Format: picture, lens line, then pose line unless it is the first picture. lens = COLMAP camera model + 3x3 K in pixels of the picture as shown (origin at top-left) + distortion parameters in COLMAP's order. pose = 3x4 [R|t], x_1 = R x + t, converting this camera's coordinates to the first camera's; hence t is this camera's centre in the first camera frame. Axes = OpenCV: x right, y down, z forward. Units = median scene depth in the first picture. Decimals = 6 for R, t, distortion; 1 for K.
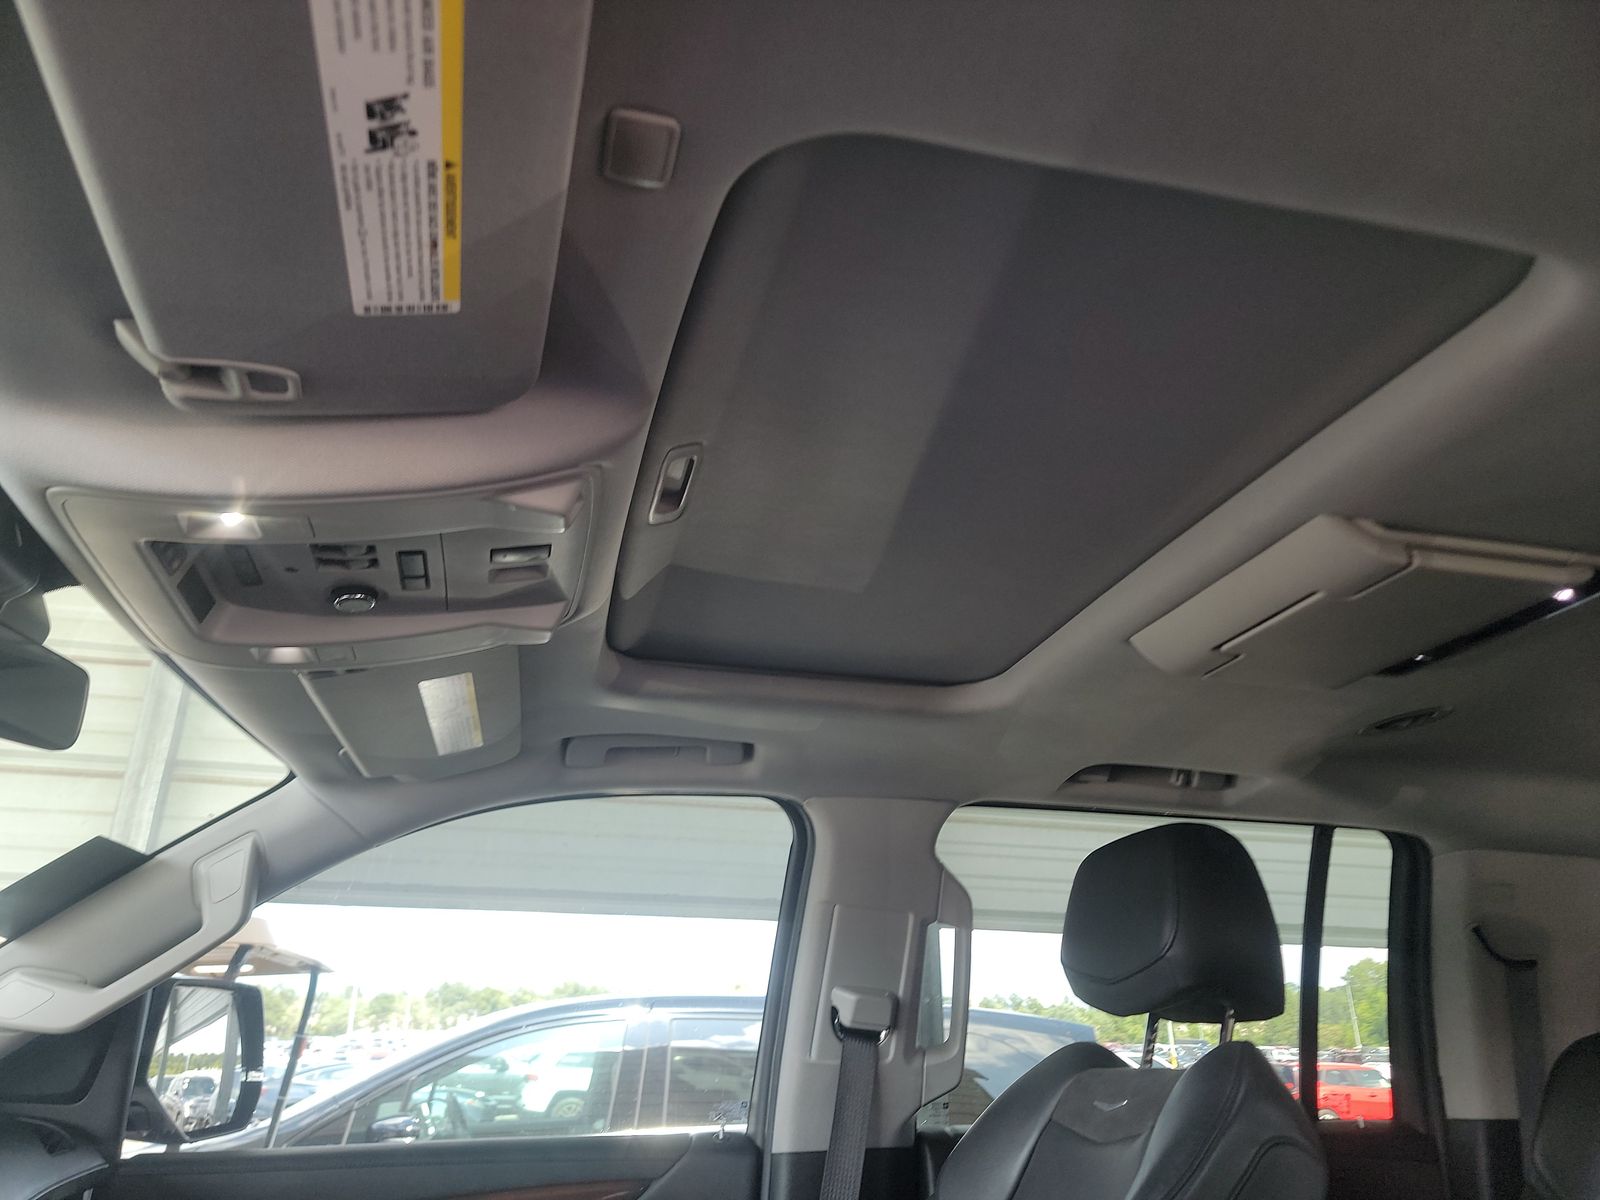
lens RADIAL K [[1144.0, 0, 798.1], [0, 1144.0, 593.6], [0, 0, 1]] dist [0.072965, -0.070286]
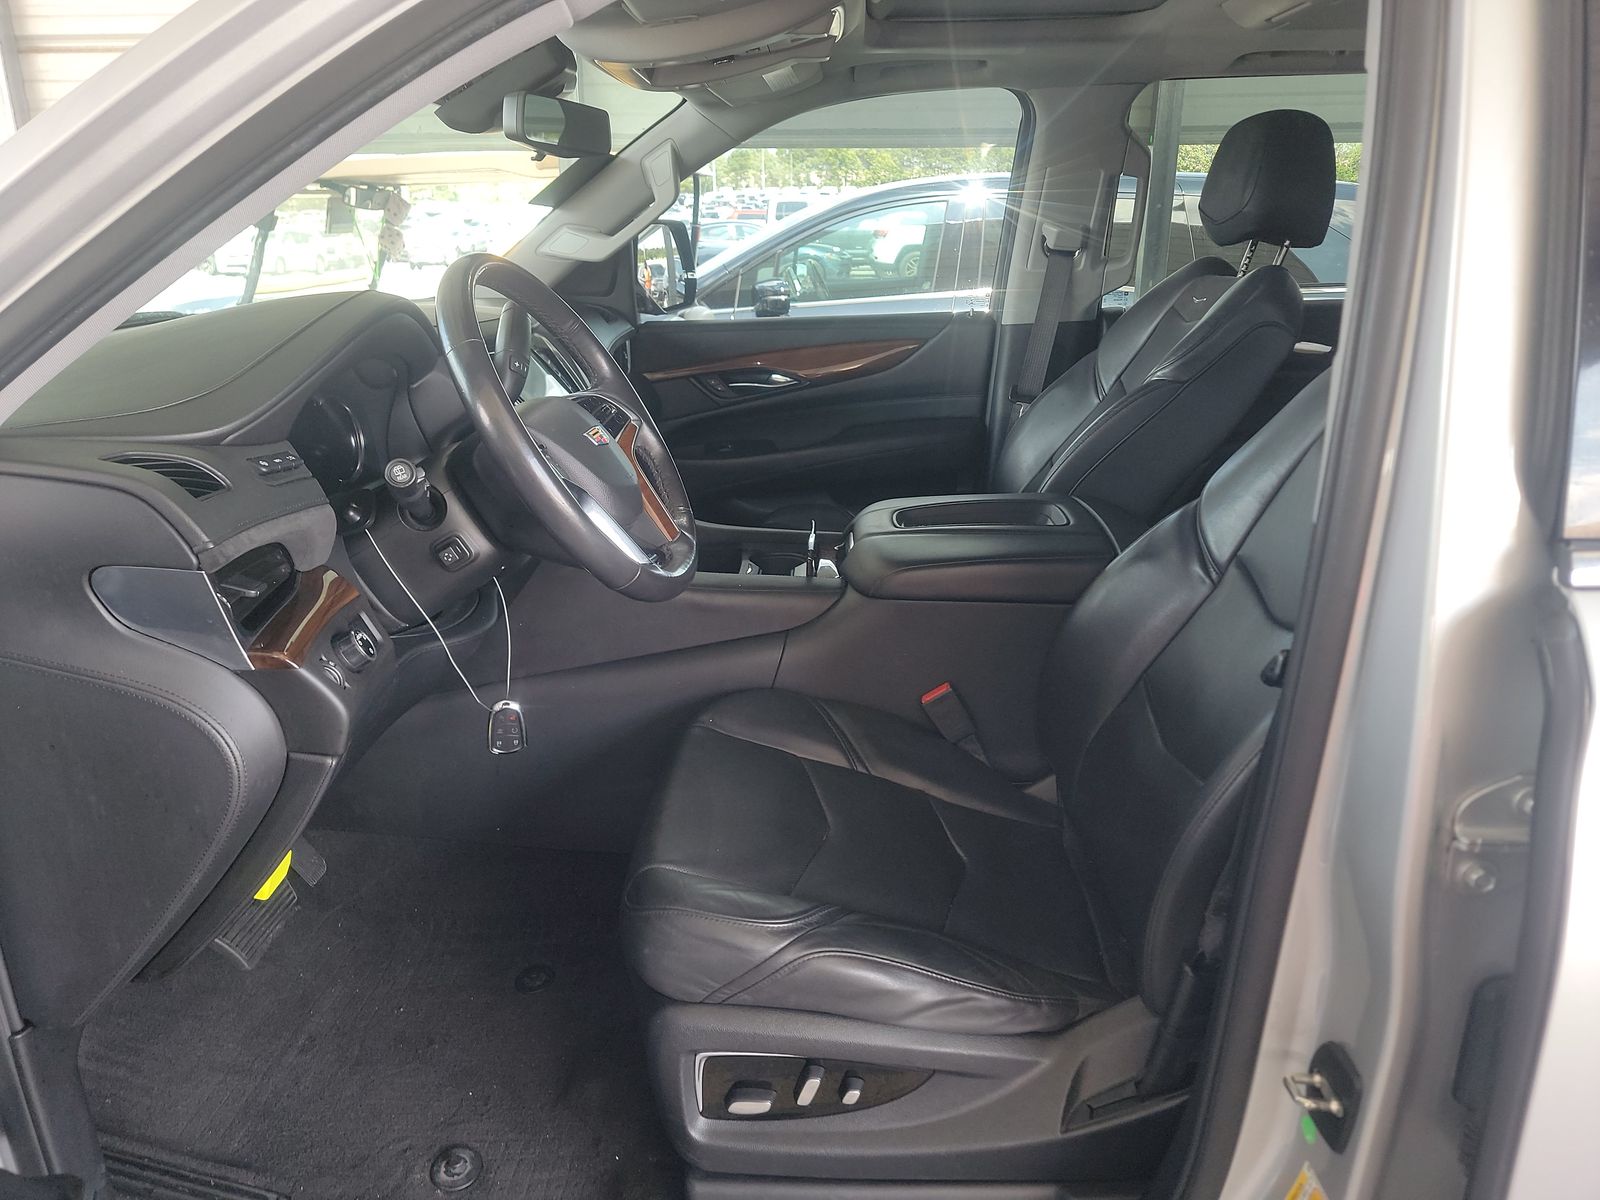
lens RADIAL K [[1144.0, 0, 798.1], [0, 1144.0, 593.6], [0, 0, 1]] dist [0.072965, -0.070286]
pose [[0.961135, 0.069230, -0.267258, 0.158224], [0.120012, 0.767028, 0.630290, -0.271736], [0.248629, -0.637868, 0.728909, -0.477261]]
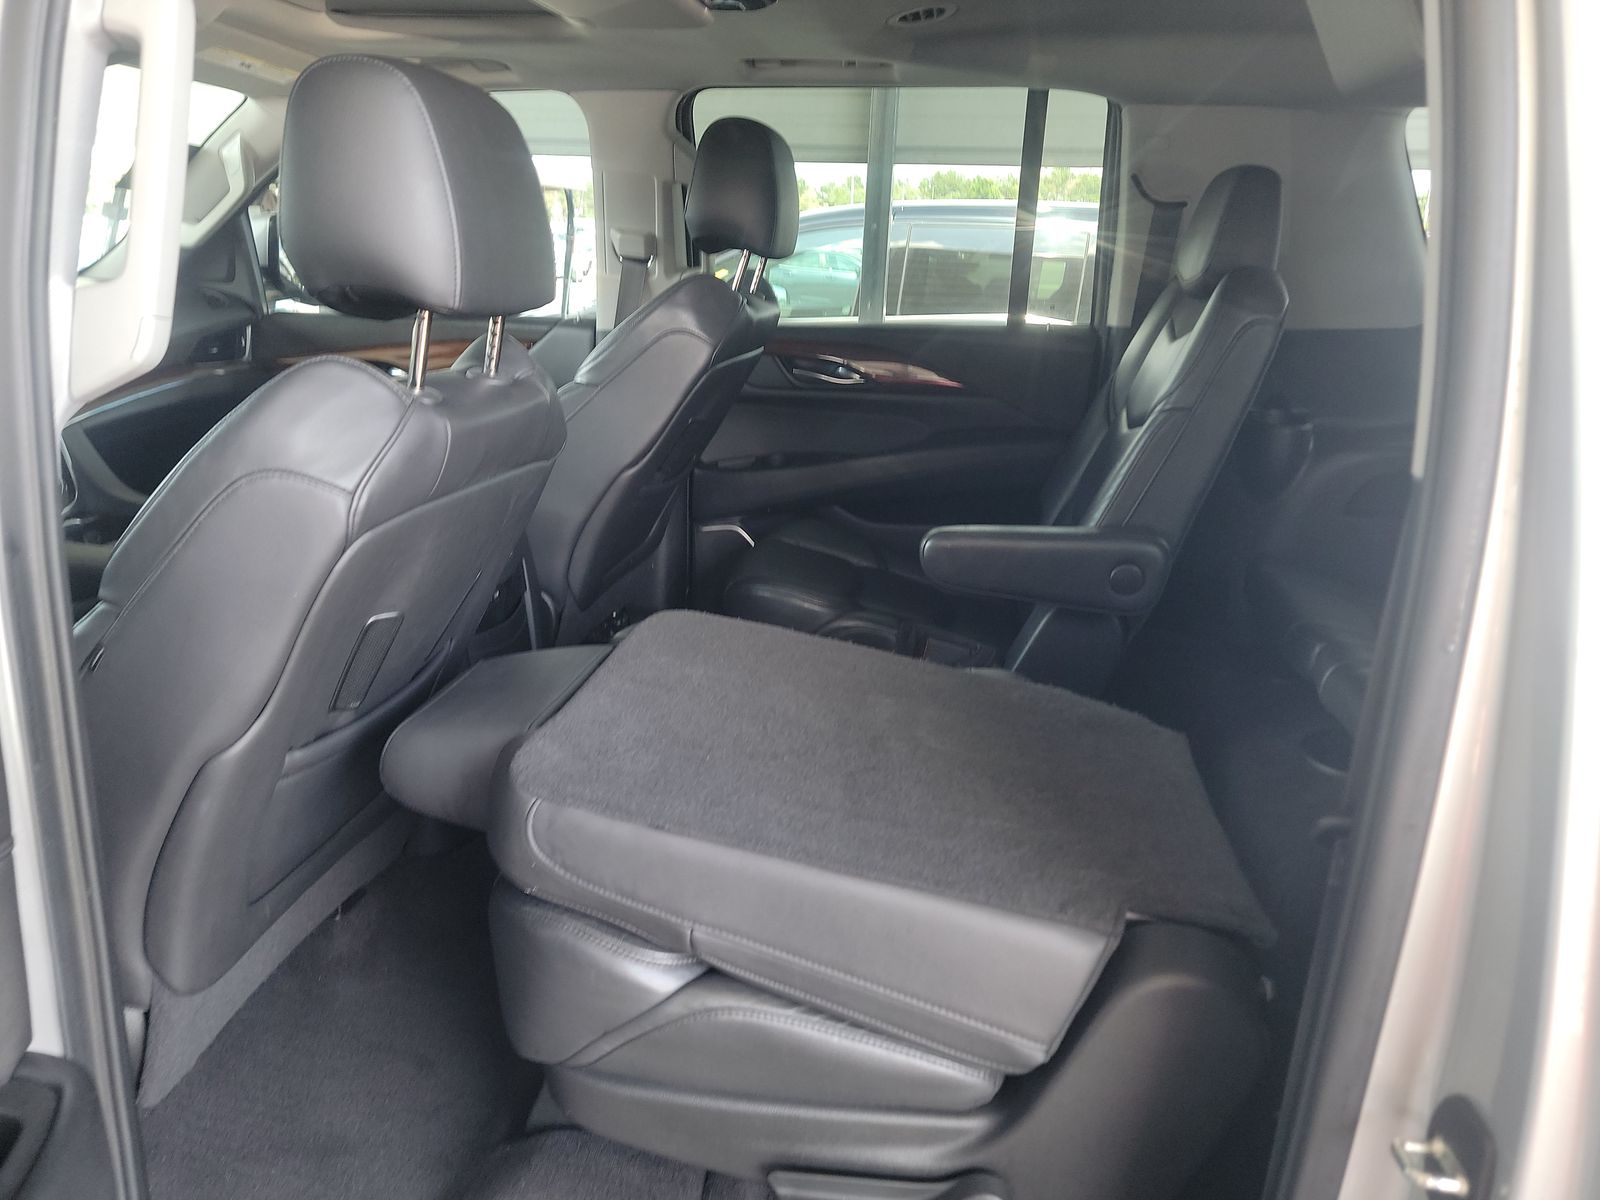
lens RADIAL K [[1110.3, 0, 794.9], [0, 1110.3, 602.1], [0, 0, 1]] dist [0.042559, 0.000942]
pose [[0.921301, 0.131816, -0.365827, 0.837902], [0.131478, 0.779781, 0.612090, -0.135826], [0.365948, -0.612018, 0.701082, -0.222611]]
